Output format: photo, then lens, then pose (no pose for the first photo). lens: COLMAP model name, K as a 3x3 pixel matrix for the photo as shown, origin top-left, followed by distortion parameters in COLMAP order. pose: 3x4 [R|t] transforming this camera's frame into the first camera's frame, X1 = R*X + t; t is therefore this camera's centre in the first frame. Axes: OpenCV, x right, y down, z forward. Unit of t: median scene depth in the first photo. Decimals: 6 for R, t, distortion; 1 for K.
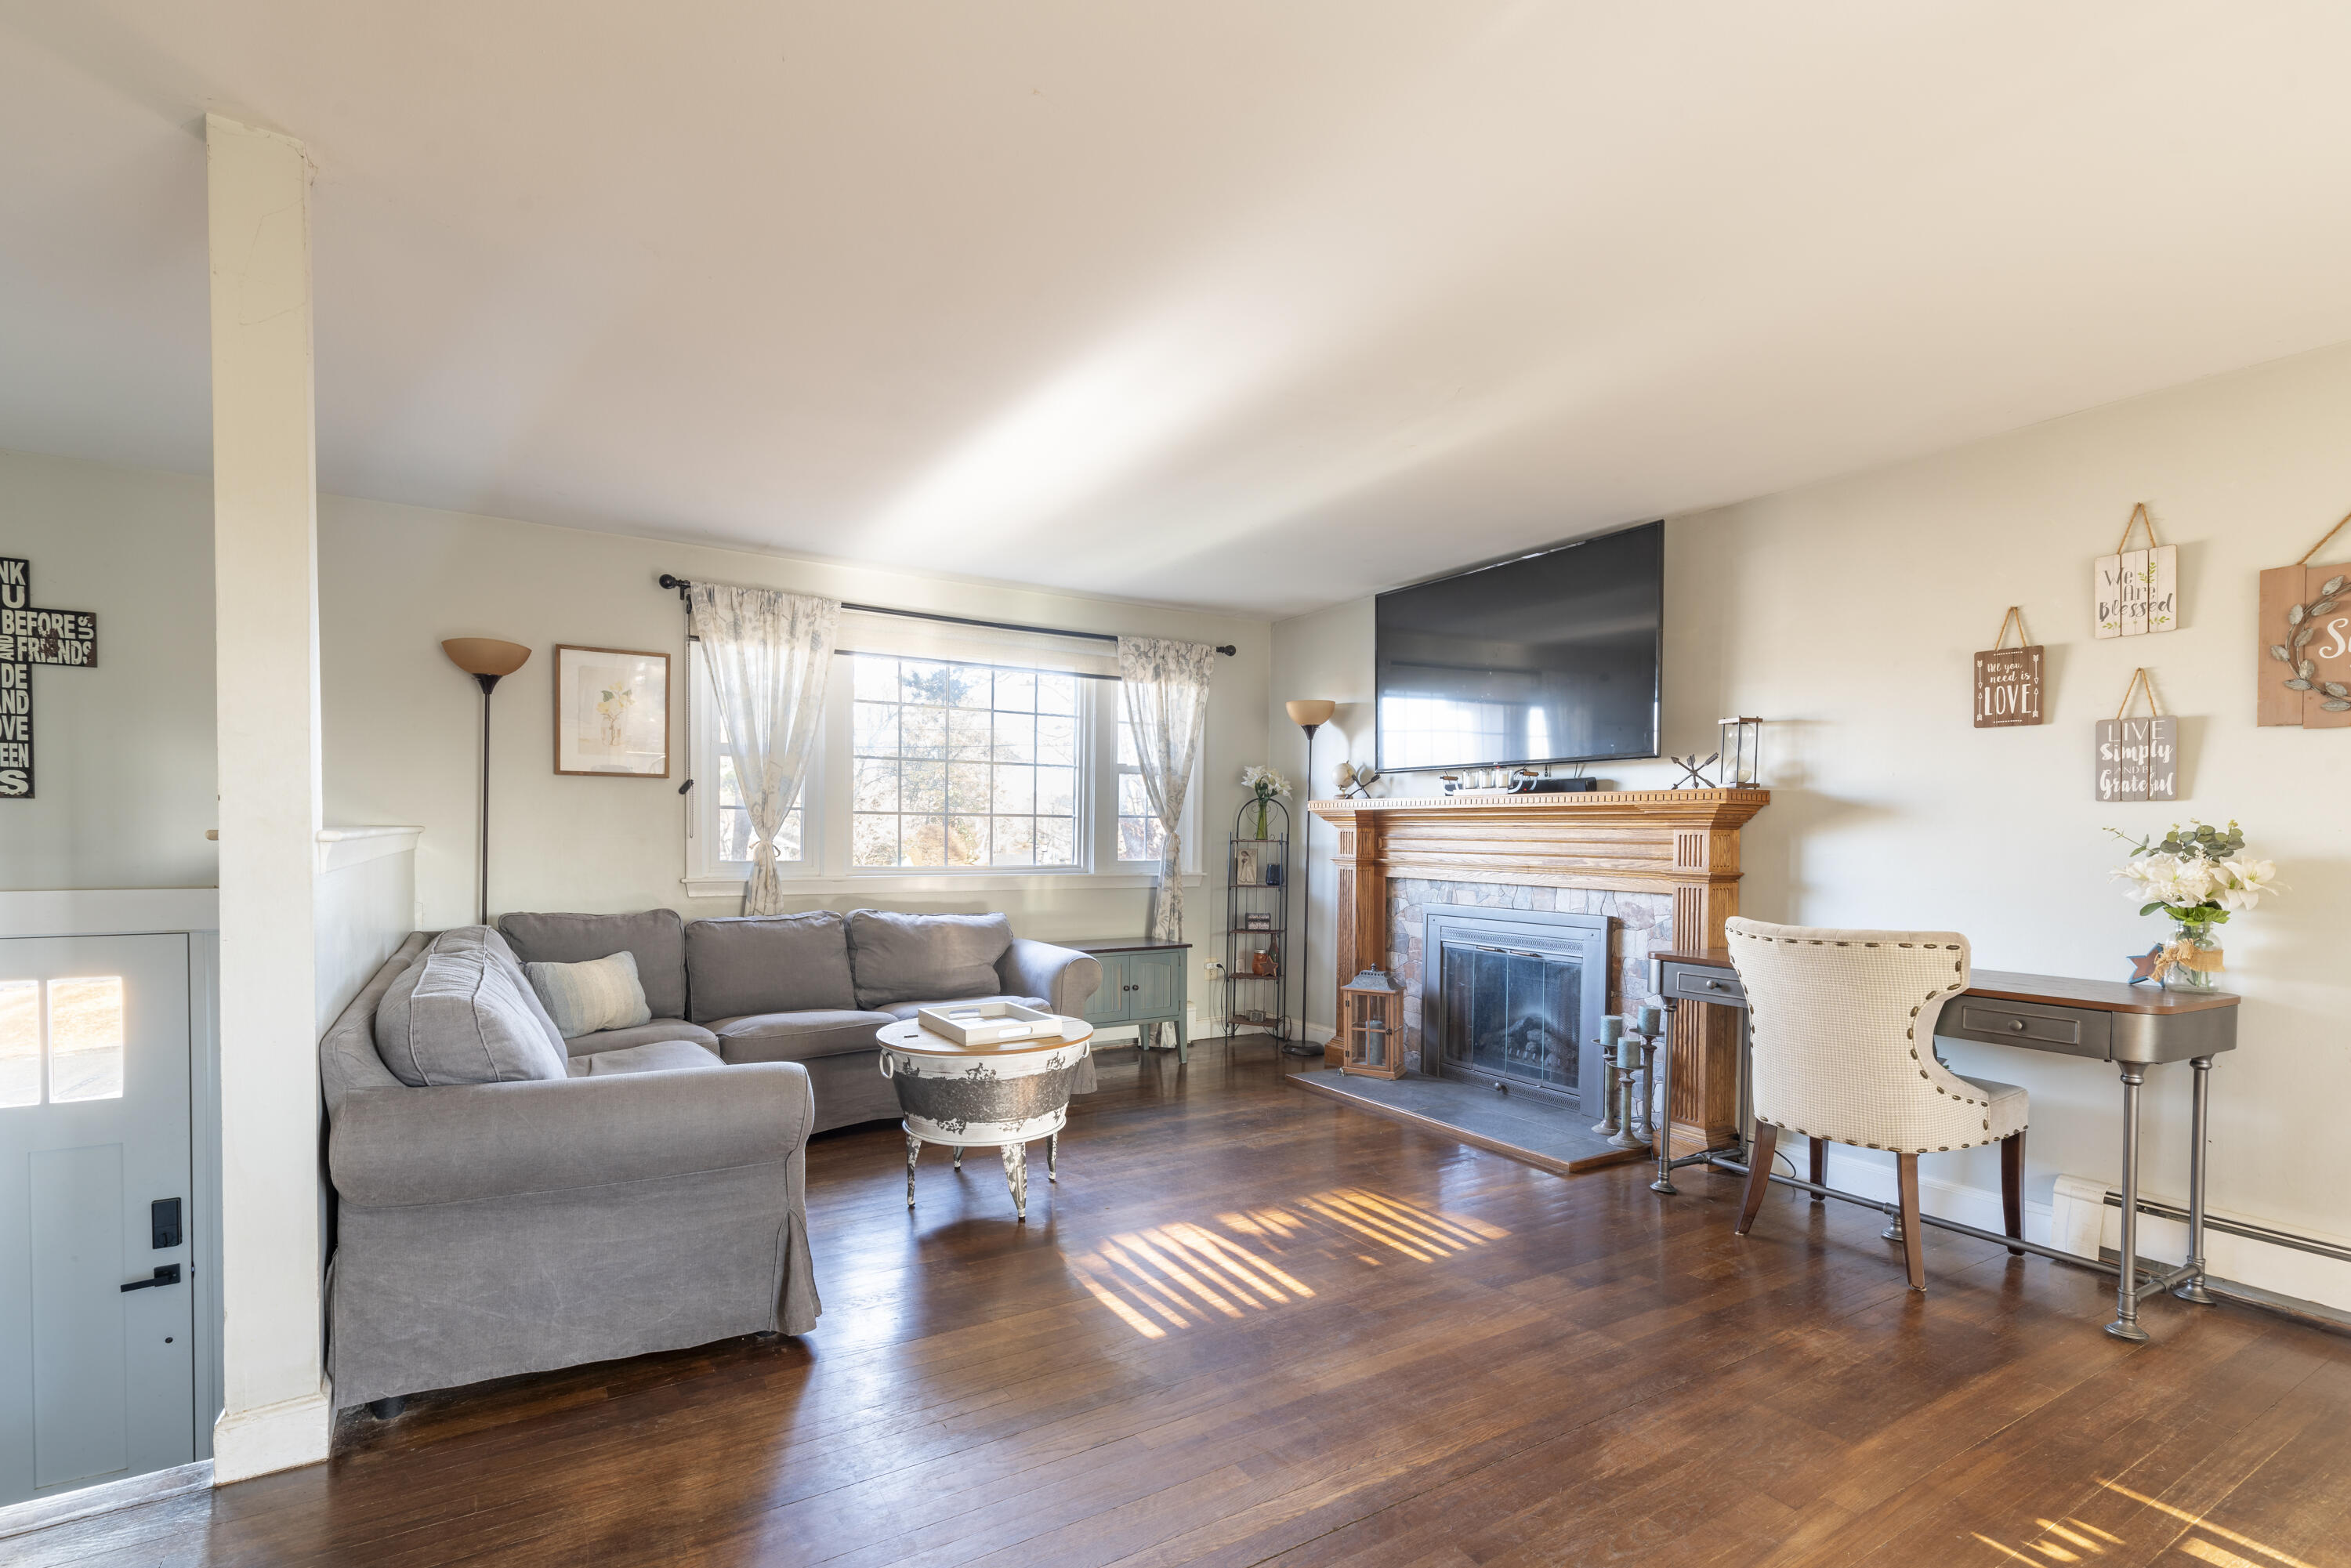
lens RADIAL K [[1098.9, 0, 1120.8], [0, 1098.9, 860.4], [0, 0, 1]] dist [0.002860, -0.000608]
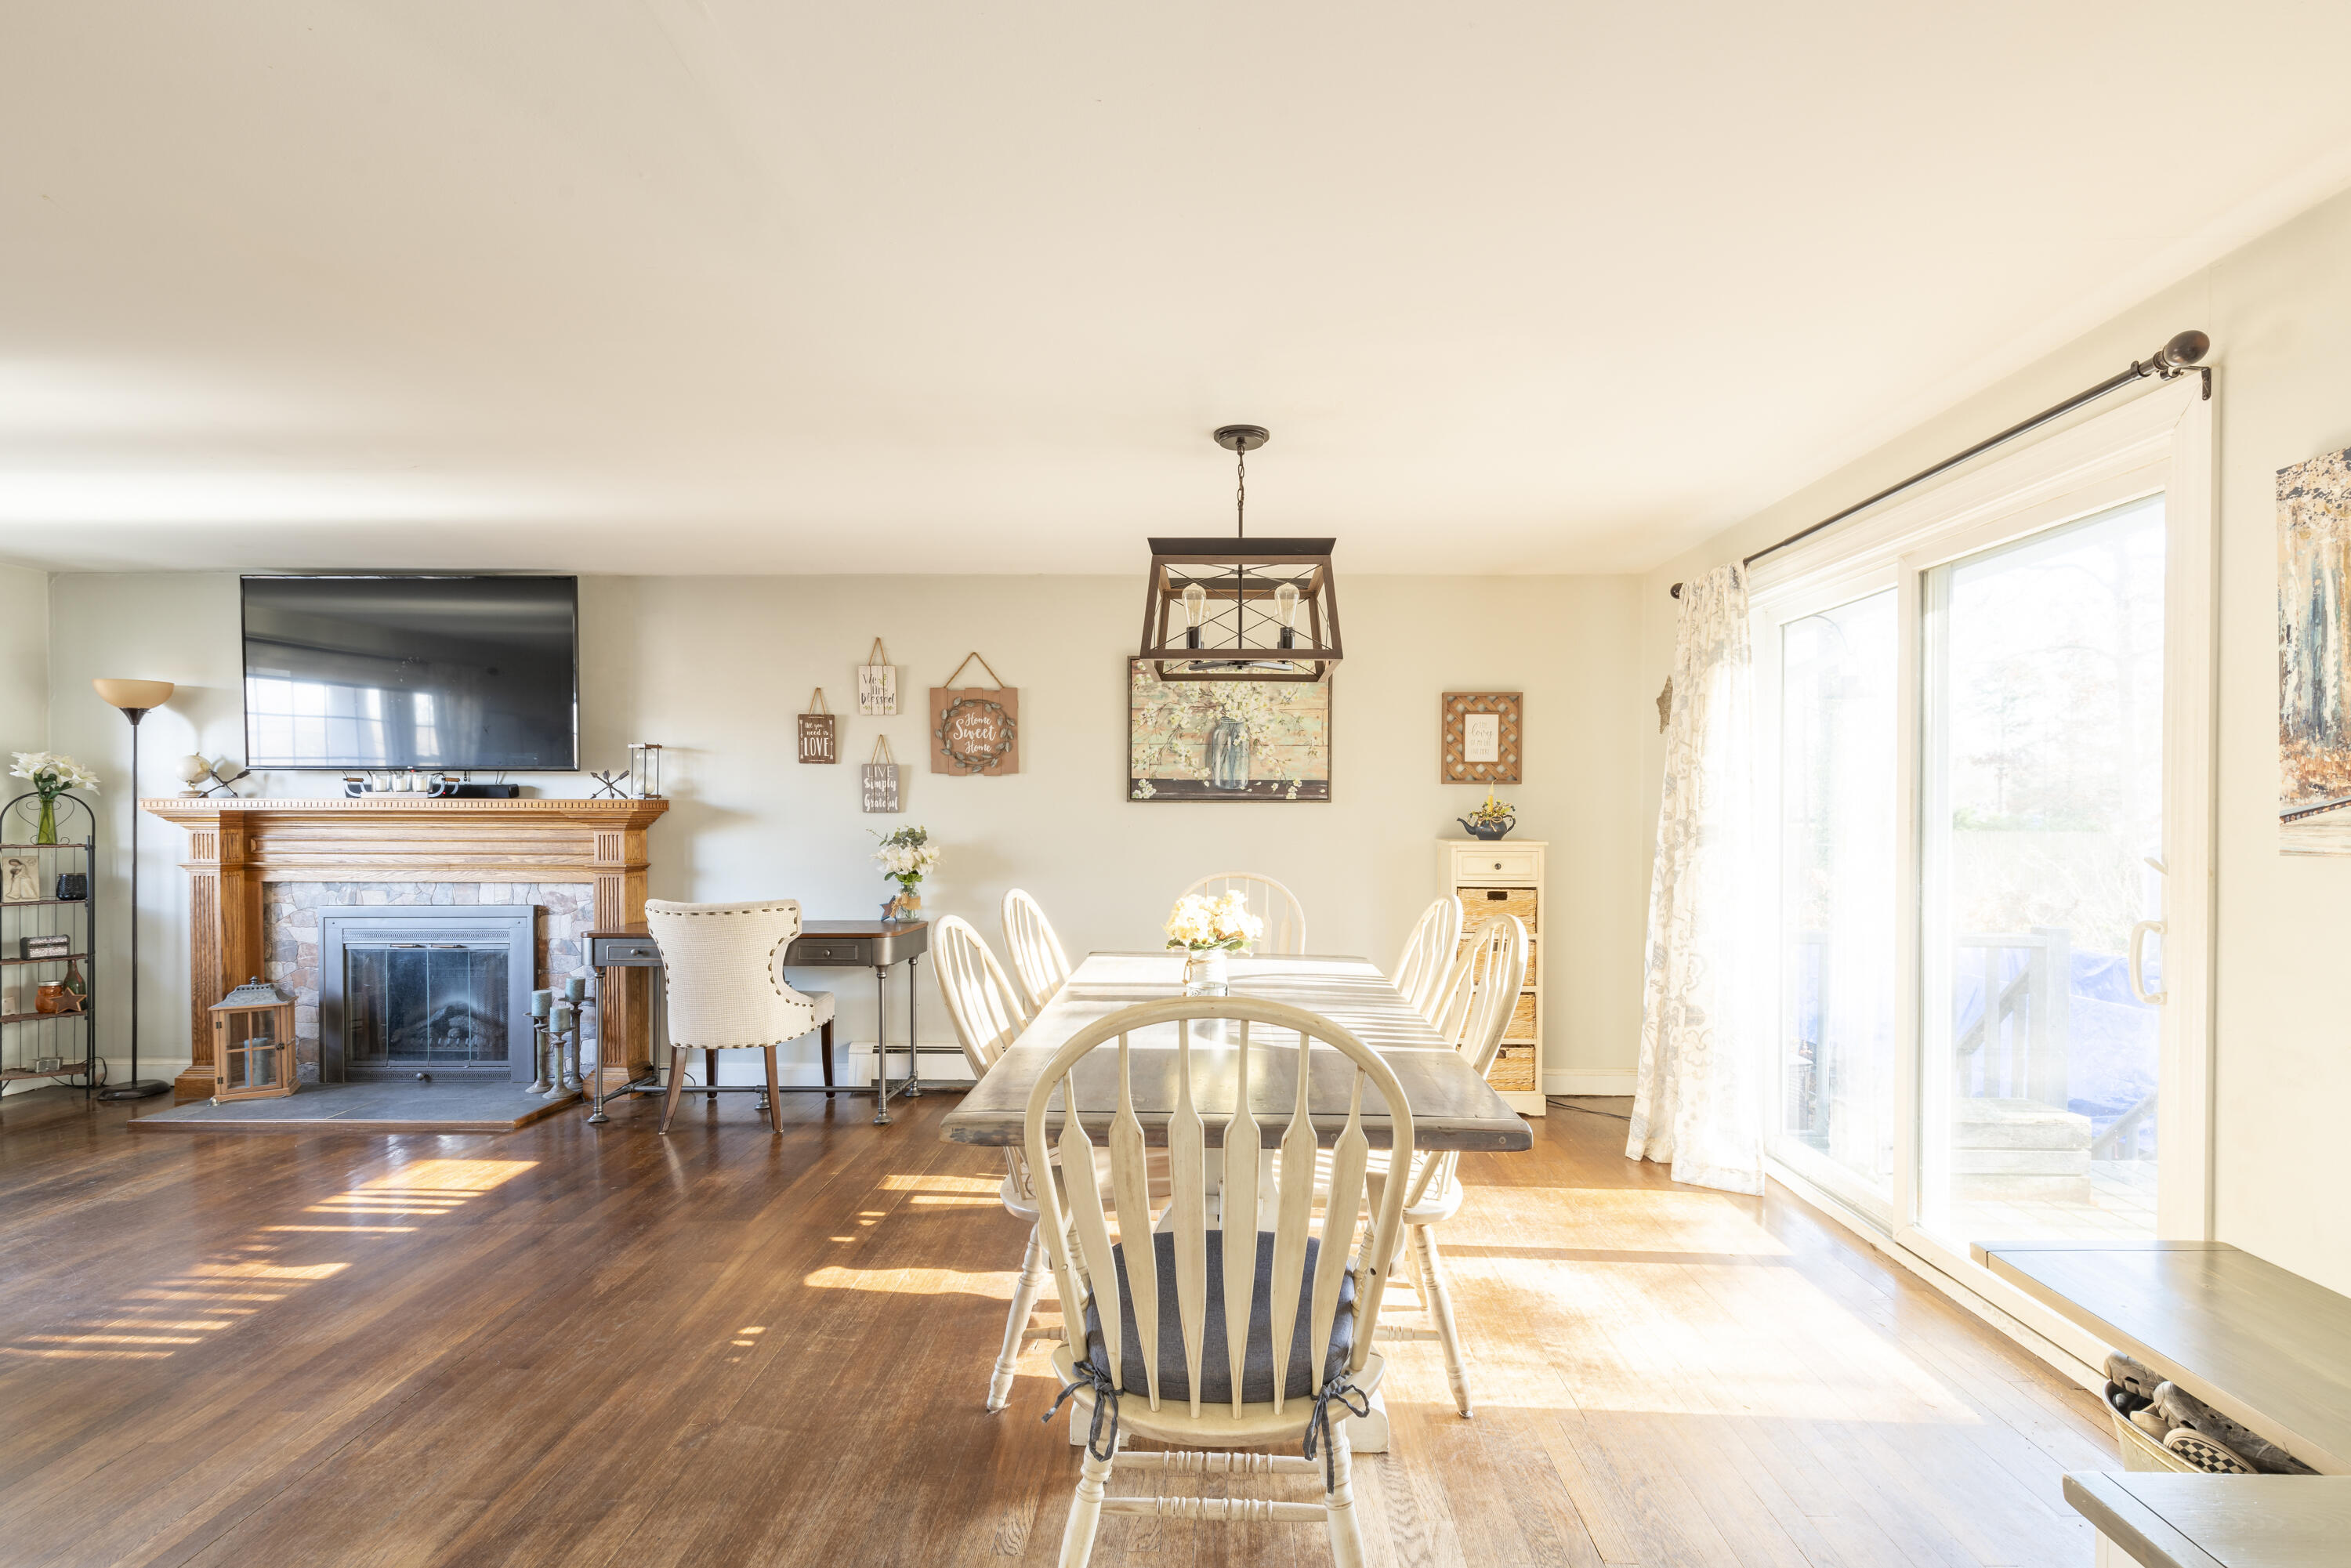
lens RADIAL K [[1078.1, 0, 1229.7], [0, 1078.1, 813.5], [0, 0, 1]] dist [-0.000757, -0.000205]
pose [[0.505936, -0.013912, 0.862459, -0.182167], [0.027081, 0.999633, 0.000238, -0.029144], [-0.862146, 0.023236, 0.506127, -0.230956]]
